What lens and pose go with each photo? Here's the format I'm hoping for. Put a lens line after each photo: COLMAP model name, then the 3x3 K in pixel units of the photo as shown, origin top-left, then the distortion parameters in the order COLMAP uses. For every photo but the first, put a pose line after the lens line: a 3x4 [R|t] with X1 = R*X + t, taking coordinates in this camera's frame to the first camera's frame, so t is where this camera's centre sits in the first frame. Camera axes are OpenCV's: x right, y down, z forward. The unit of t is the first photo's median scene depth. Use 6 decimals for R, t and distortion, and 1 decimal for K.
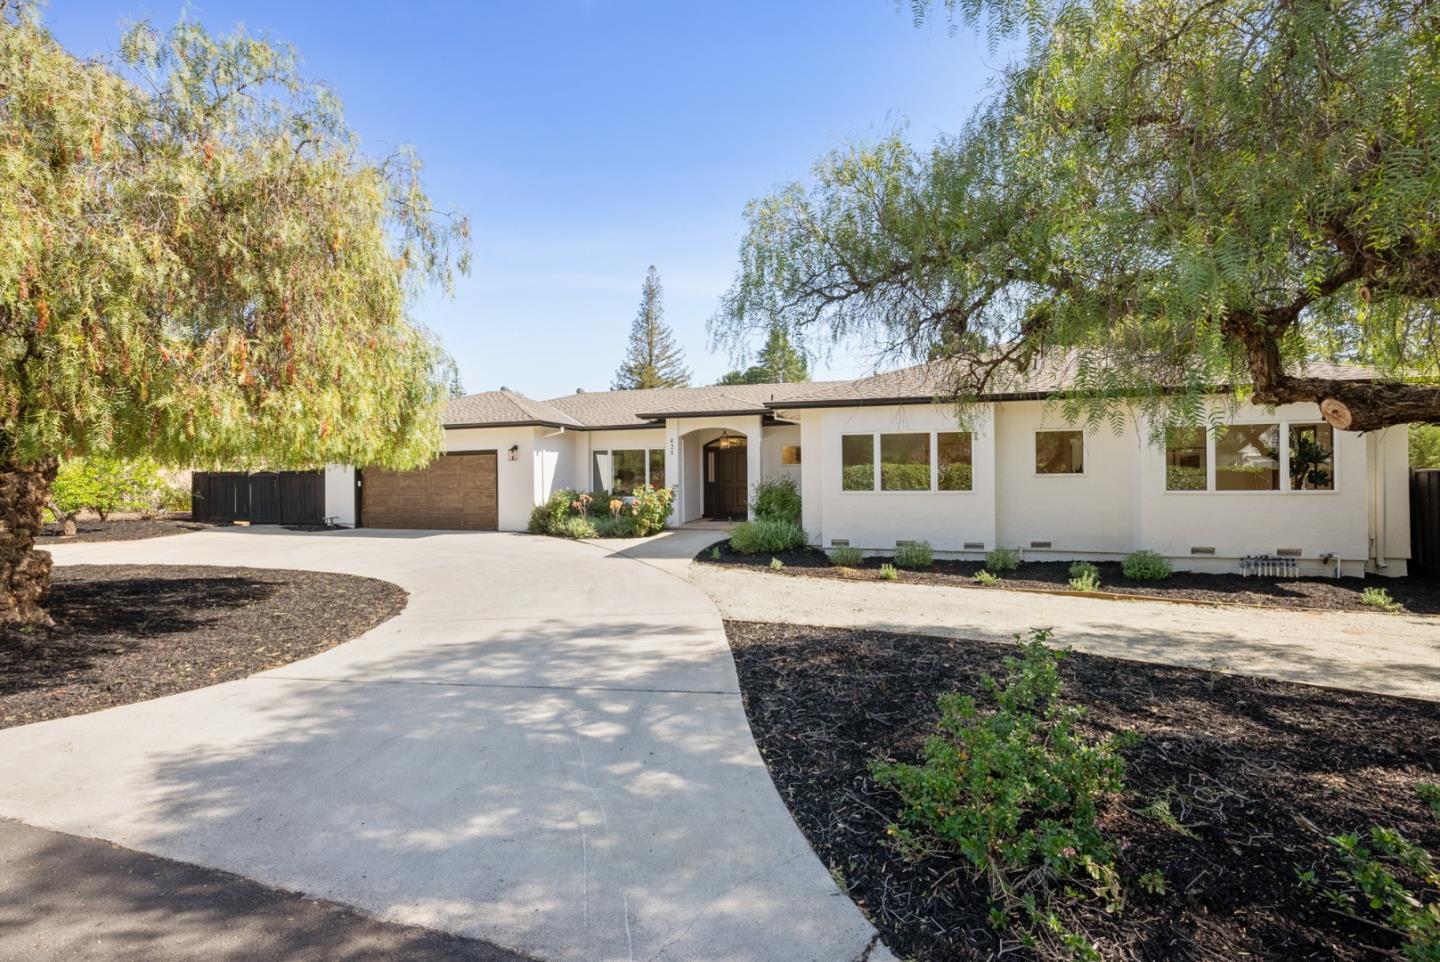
lens RADIAL K [[571.8, 0, 726.2], [0, 571.8, 474.3], [0, 0, 1]] dist [-0.016656, 0.004270]
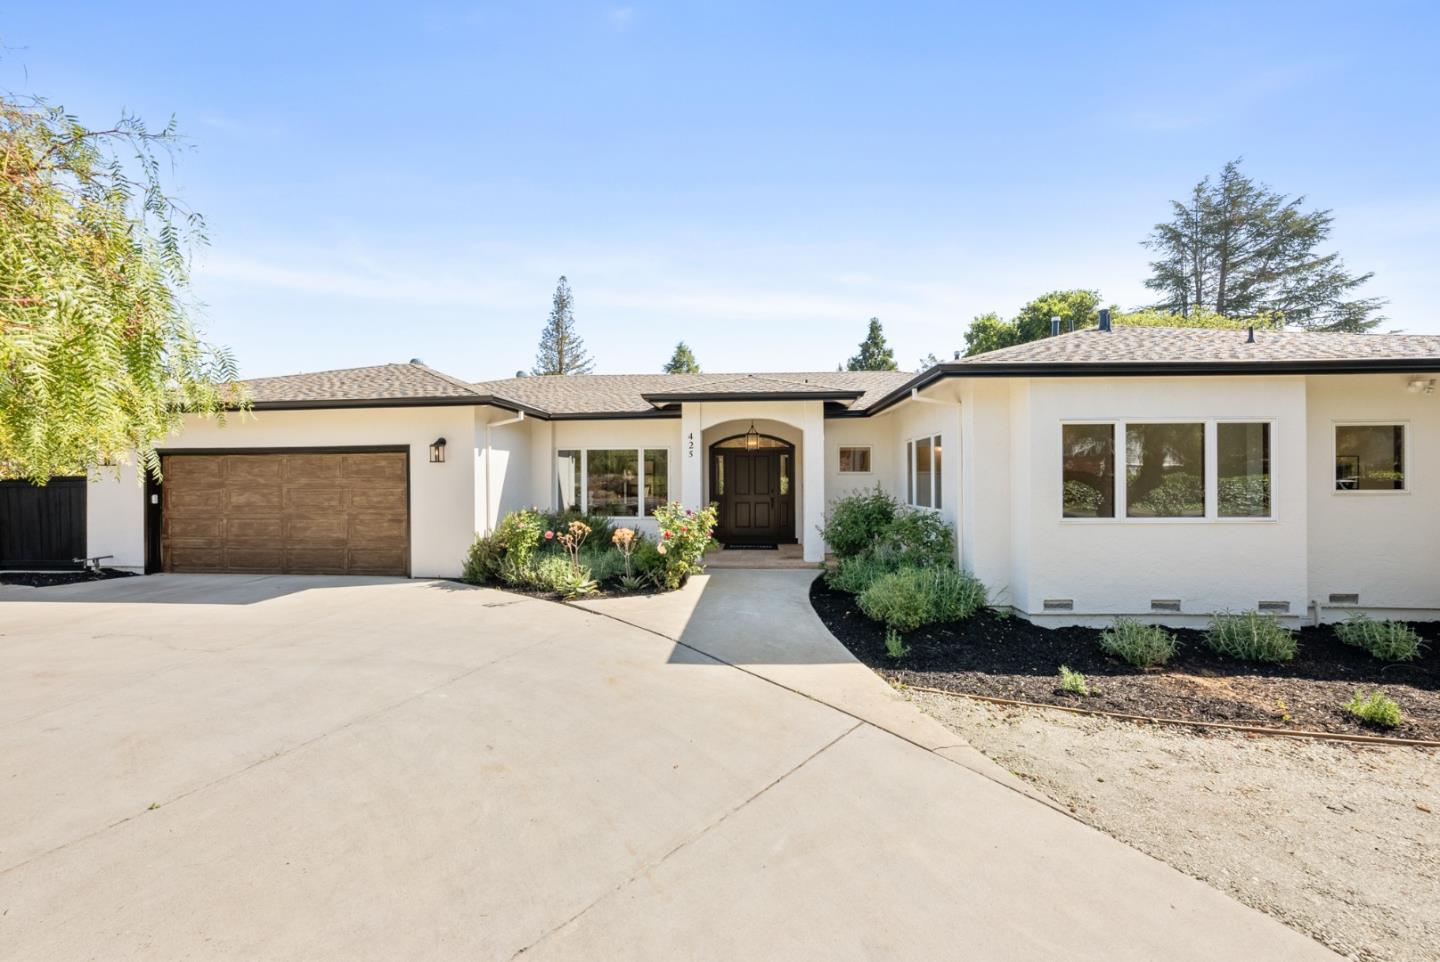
lens RADIAL K [[500.8, 0, 716.8], [0, 500.8, 478.2], [0, 0, 1]] dist [-0.019839, 0.001935]
pose [[0.980660, 0.004580, 0.195666, -0.195880], [-0.003670, 0.999981, -0.005012, -0.006306], [-0.195685, 0.004197, 0.980658, 0.443287]]
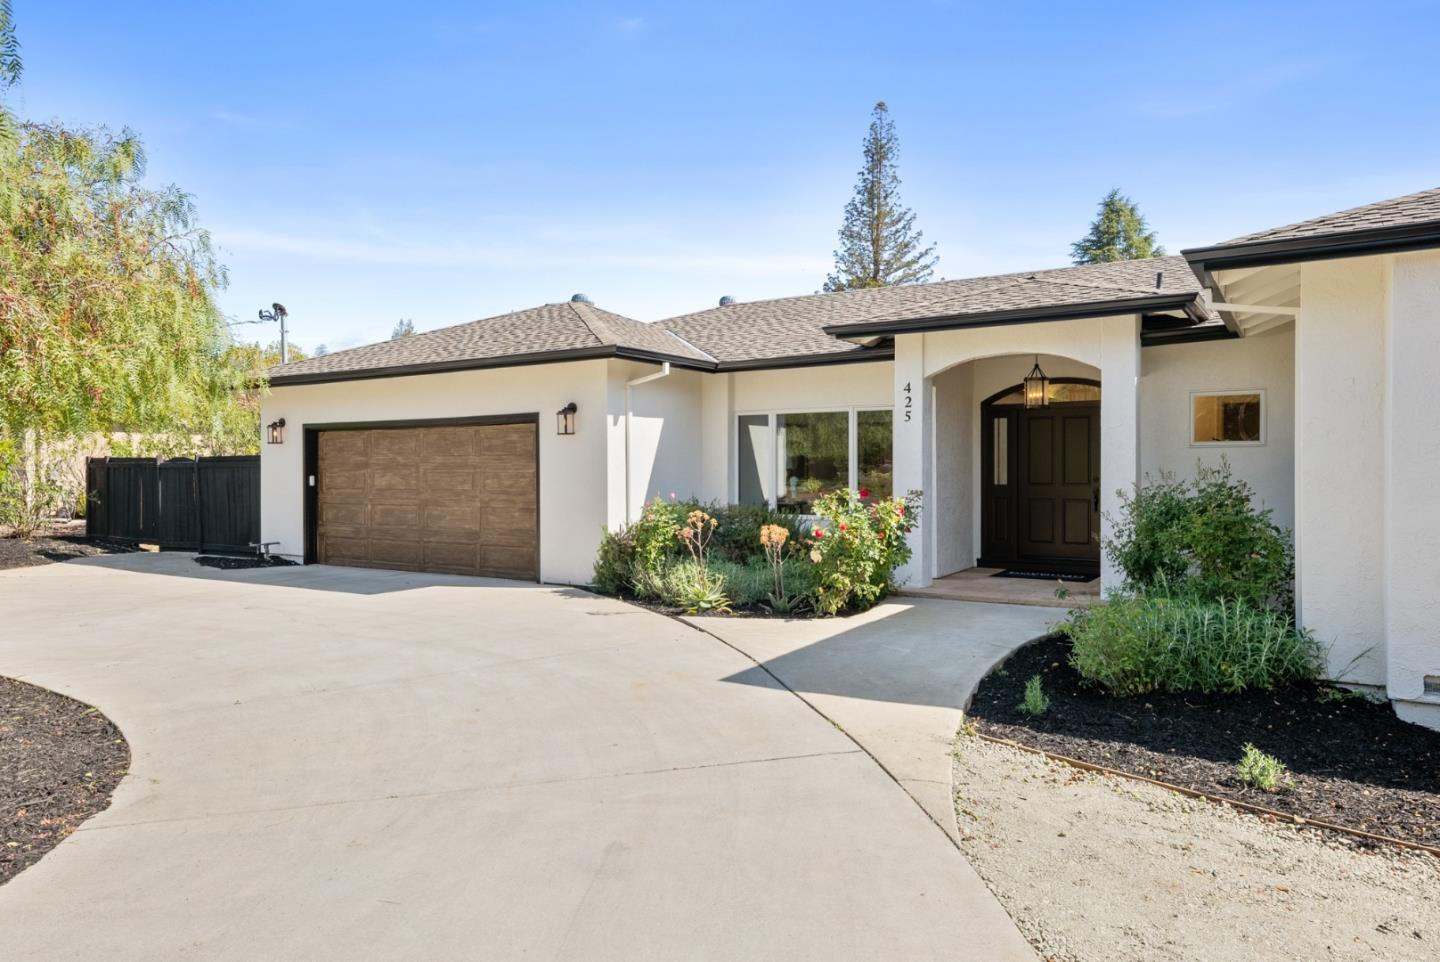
lens RADIAL K [[940.6, 0, 719.2], [0, 940.6, 481.0], [0, 0, 1]] dist [0.020024, 0.000531]
pose [[0.956081, 0.010117, -0.292928, -0.025562], [-0.007096, 0.999910, 0.011374, 0.004281], [0.293016, -0.008796, 0.956067, 0.309154]]
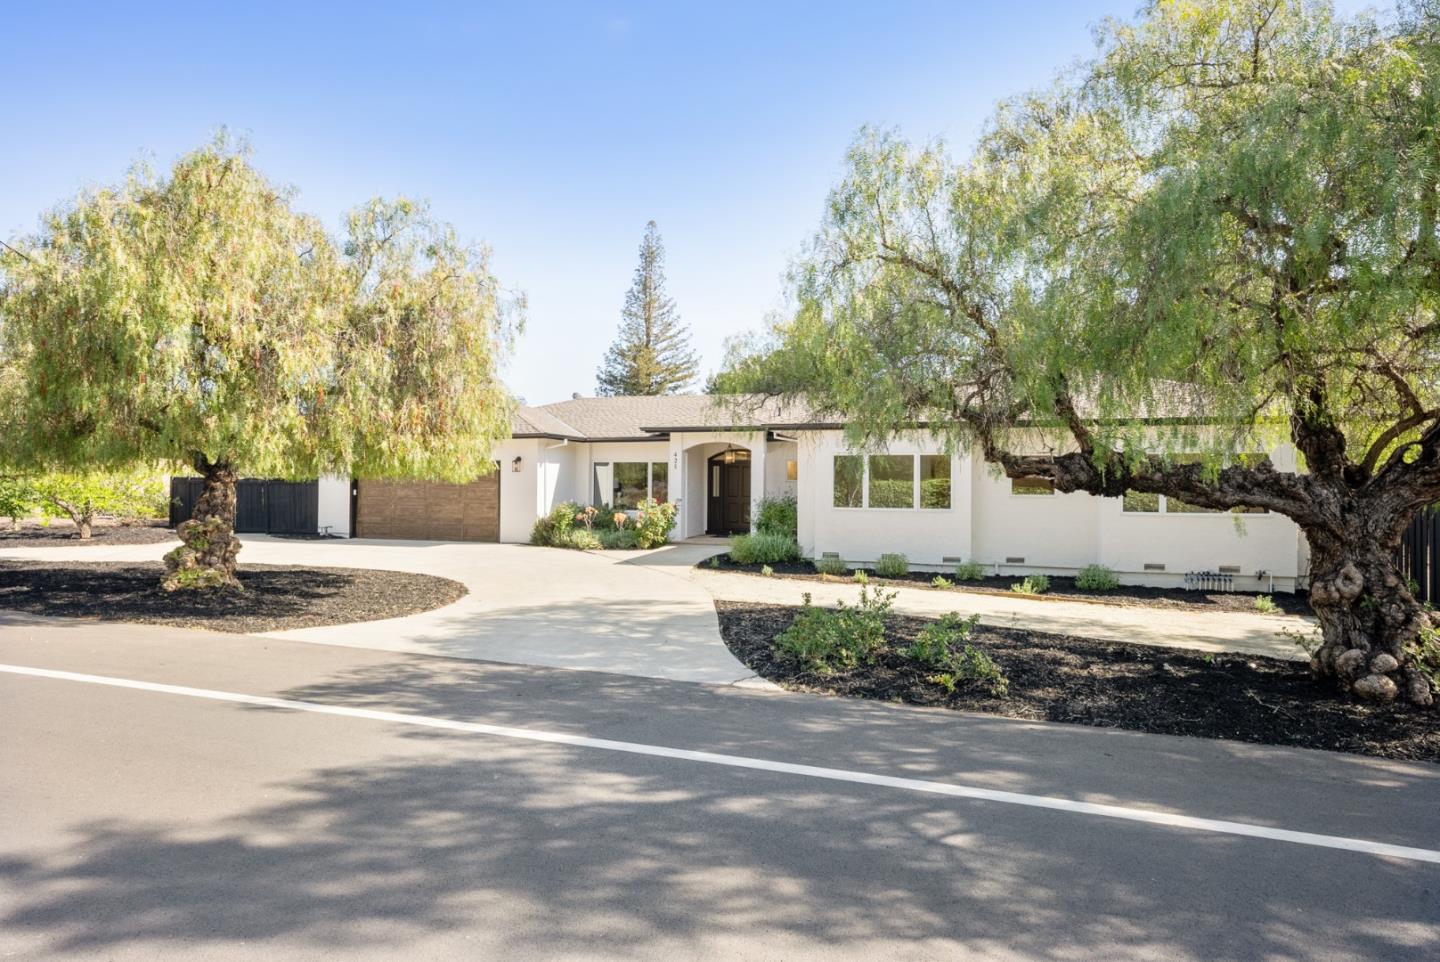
lens RADIAL K [[769.4, 0, 725.8], [0, 769.4, 479.4], [0, 0, 1]] dist [0.012905, 0.000108]
pose [[0.999570, 0.016311, -0.024352, 0.027095], [-0.016525, 0.999826, -0.008598, -0.006212], [0.024208, 0.008997, 0.999666, -0.359428]]
